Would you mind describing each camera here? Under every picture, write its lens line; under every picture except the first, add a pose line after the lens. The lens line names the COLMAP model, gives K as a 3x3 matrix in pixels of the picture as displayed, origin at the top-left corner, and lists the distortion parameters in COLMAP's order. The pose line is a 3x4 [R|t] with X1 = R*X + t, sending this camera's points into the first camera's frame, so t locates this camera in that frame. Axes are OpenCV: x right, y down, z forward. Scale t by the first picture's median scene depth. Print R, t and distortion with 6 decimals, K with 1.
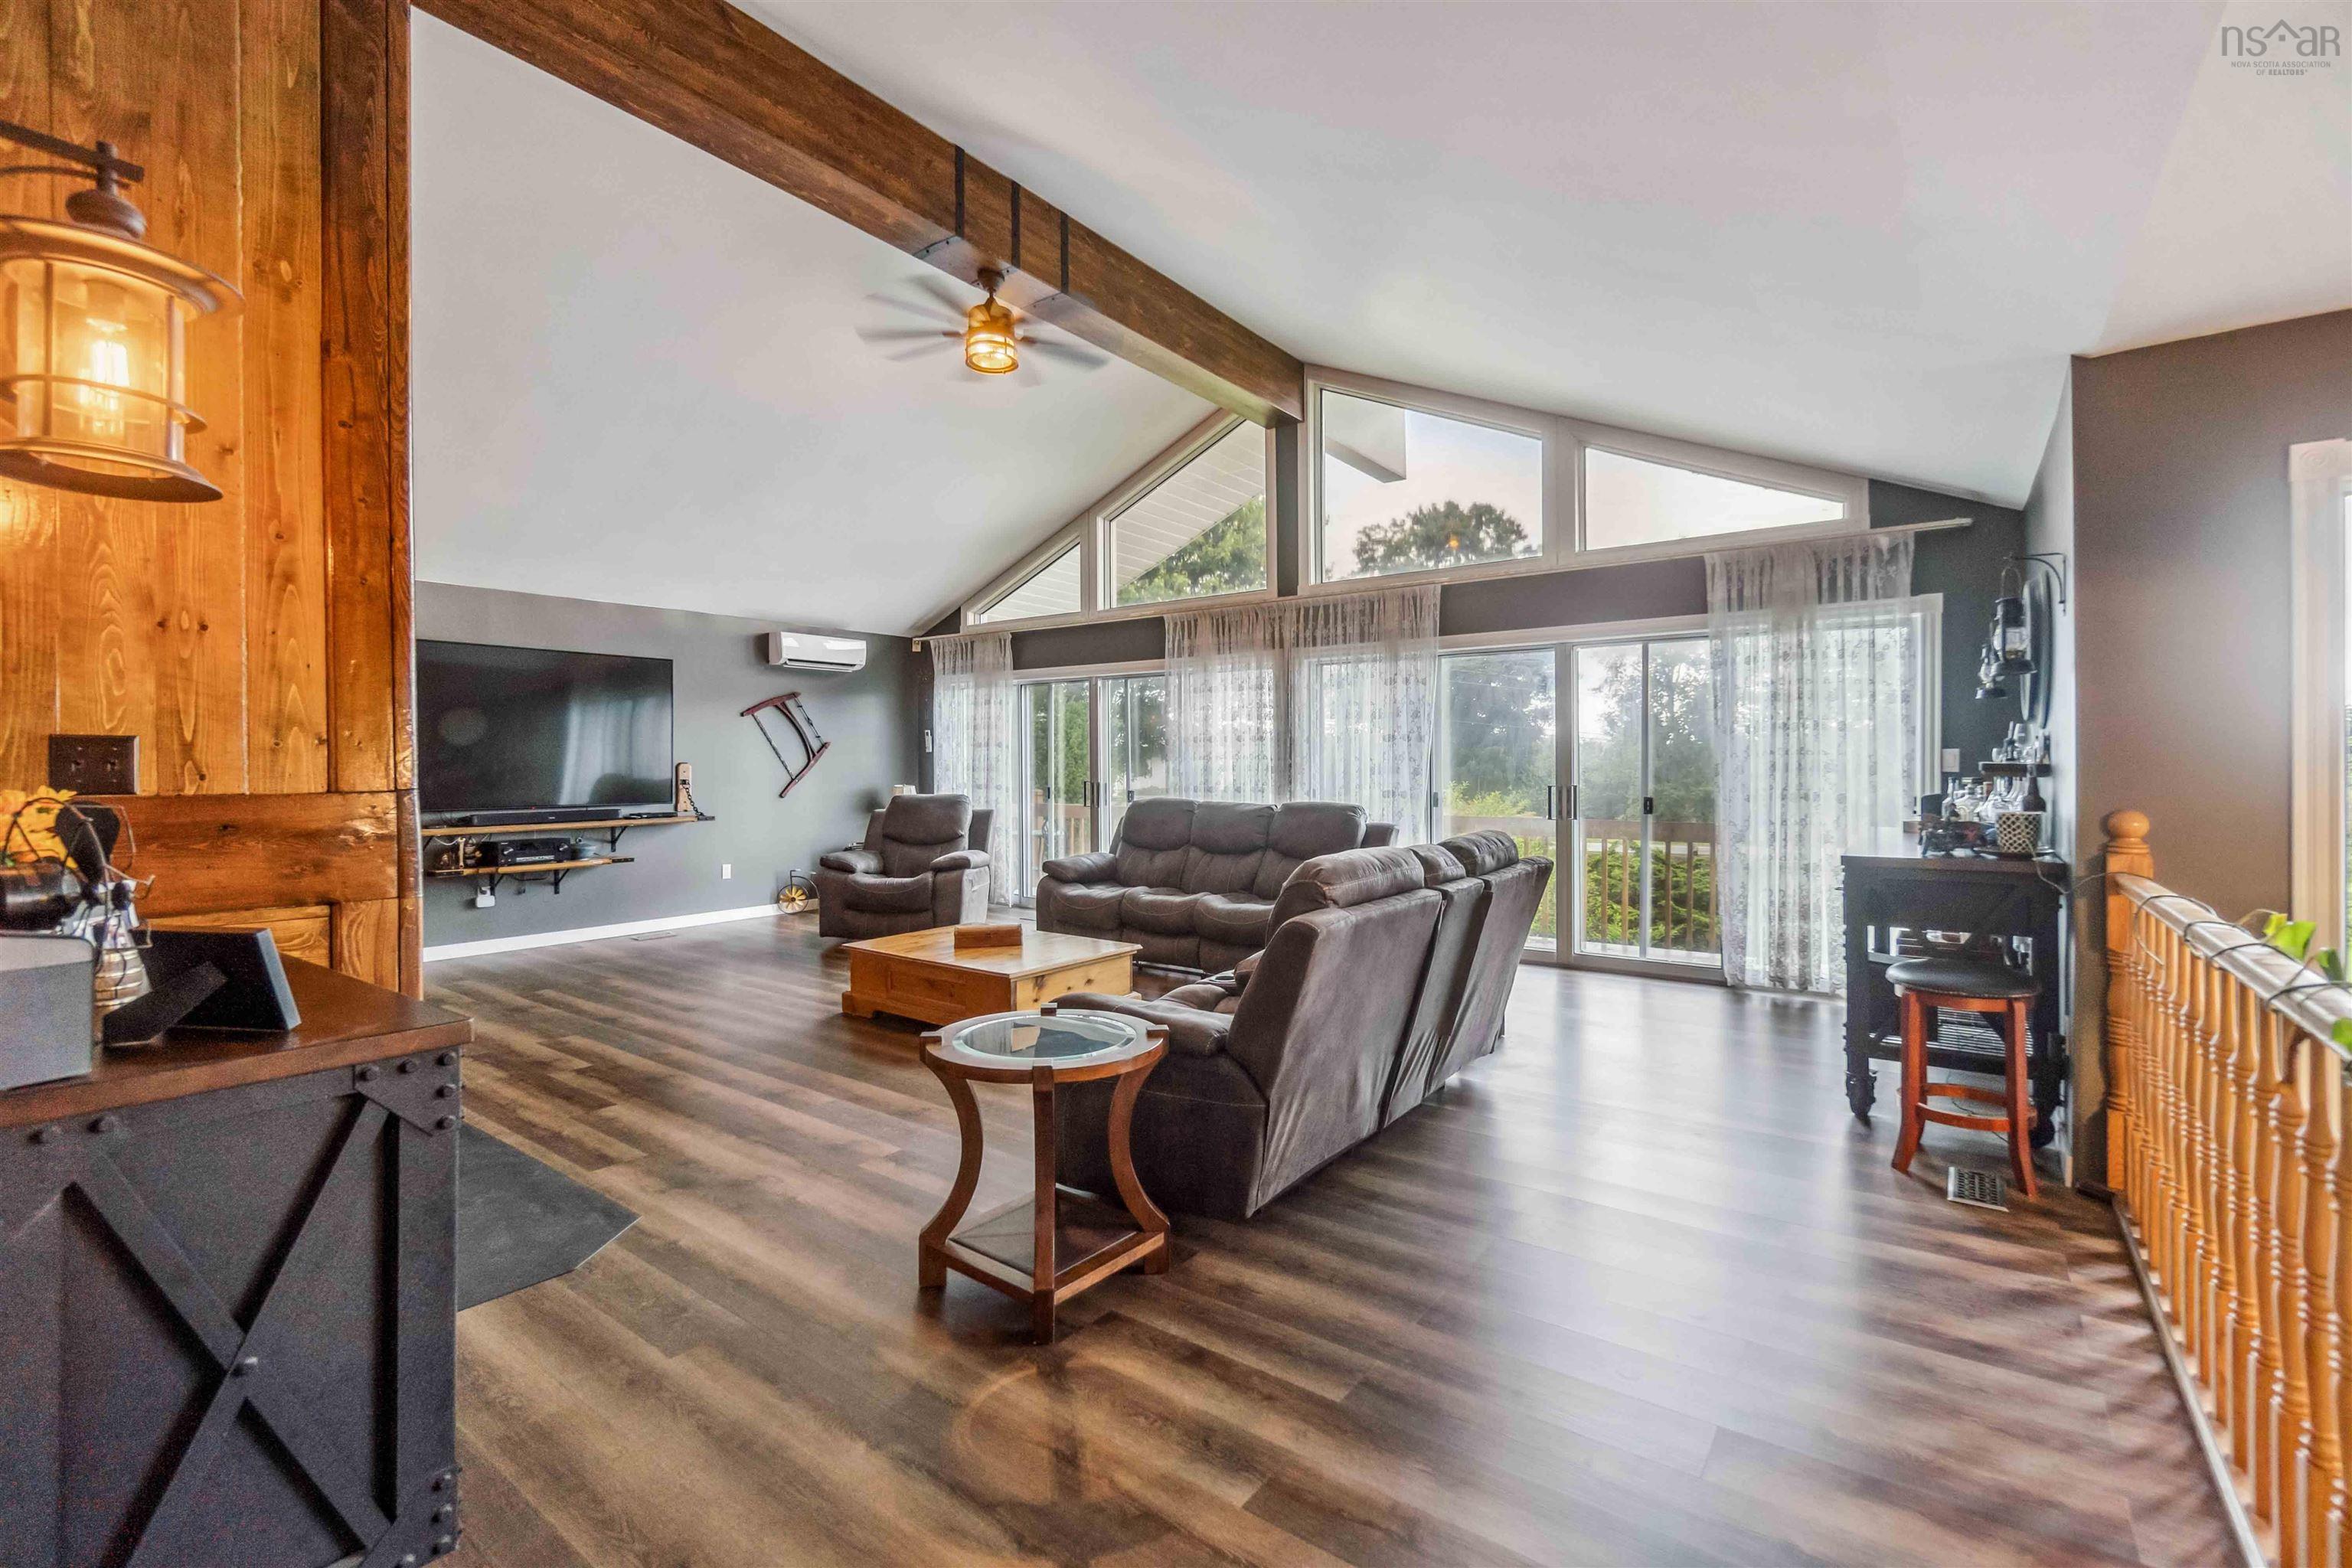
lens RADIAL K [[982.6, 0, 1176.0], [0, 982.6, 784.0], [0, 0, 1]] dist [-0.001161, -0.000194]
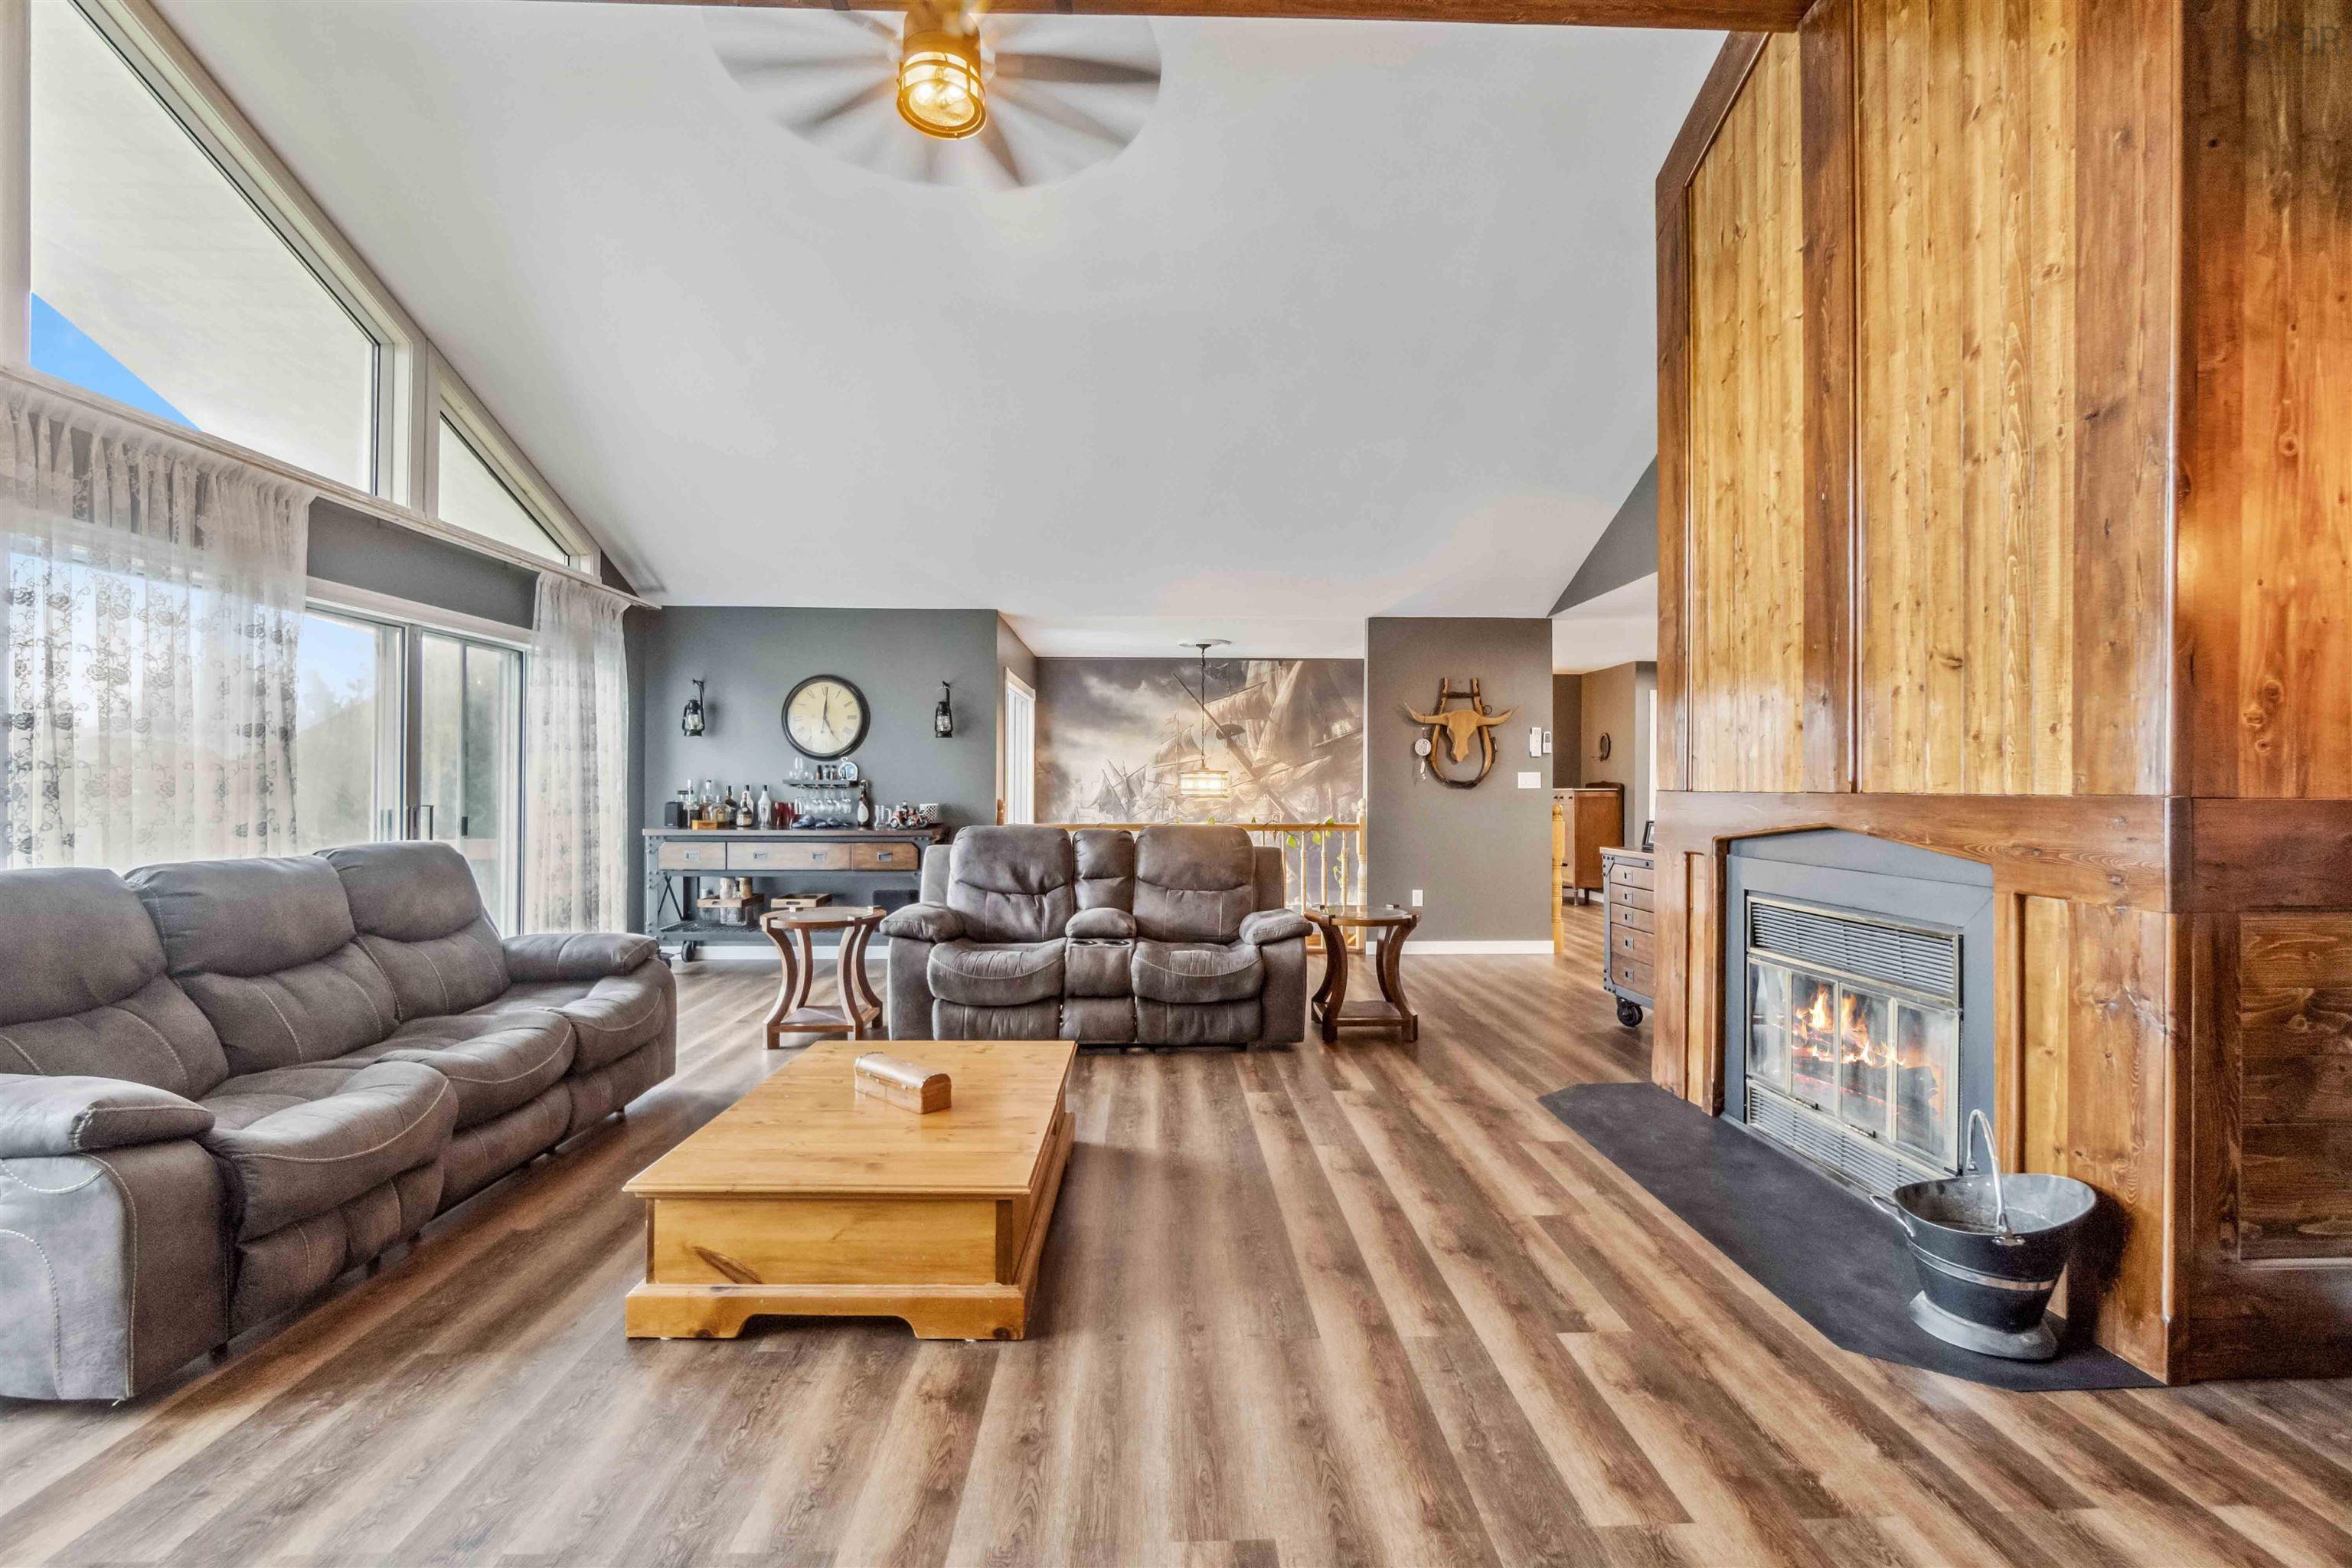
lens RADIAL K [[1027.8, 0, 1176.0], [0, 1027.8, 784.0], [0, 0, 1]] dist [-0.000975, 0.000004]
pose [[-0.612842, 0.003640, 0.790197, -0.525185], [0.017711, 0.999801, 0.009130, -0.011365], [-0.790007, 0.019591, -0.612785, 0.865824]]
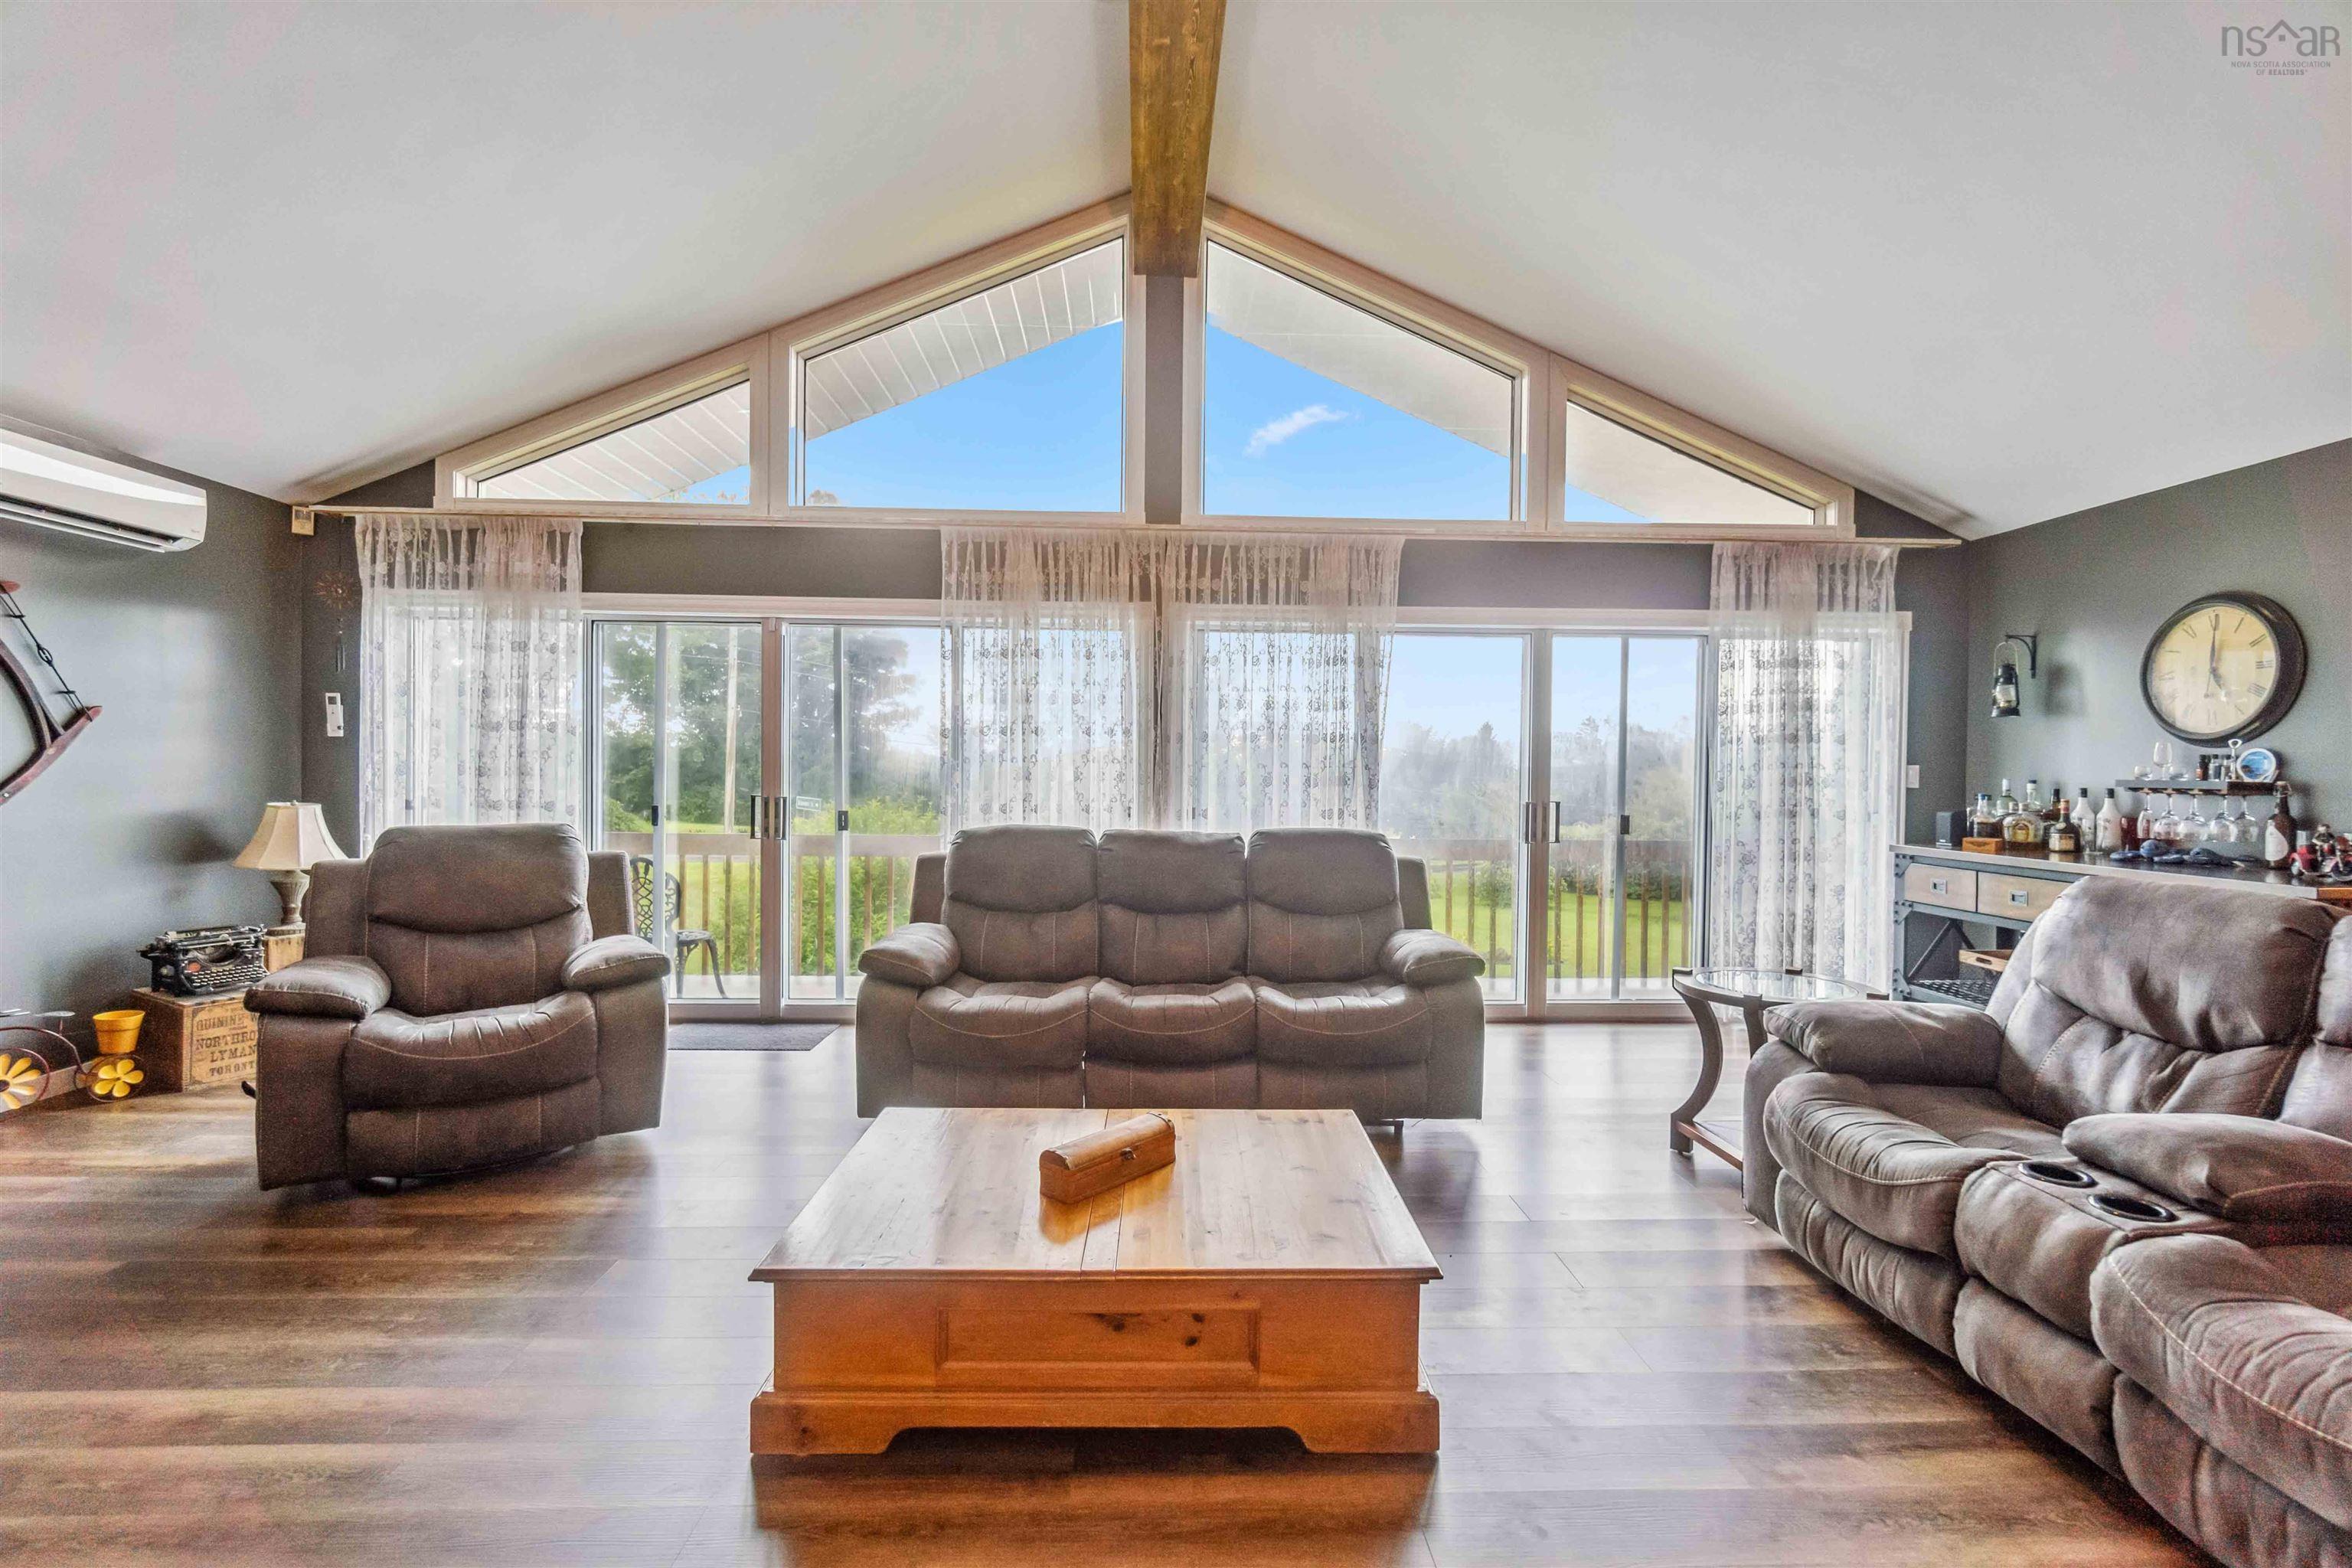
lens RADIAL K [[1027.8, 0, 1176.0], [0, 1027.8, 784.0], [0, 0, 1]] dist [-0.000975, 0.000004]
pose [[0.786365, 0.004903, 0.617742, -0.320750], [-0.000257, 0.999971, -0.007609, -0.006022], [-0.617762, 0.005825, 0.786344, 0.433249]]
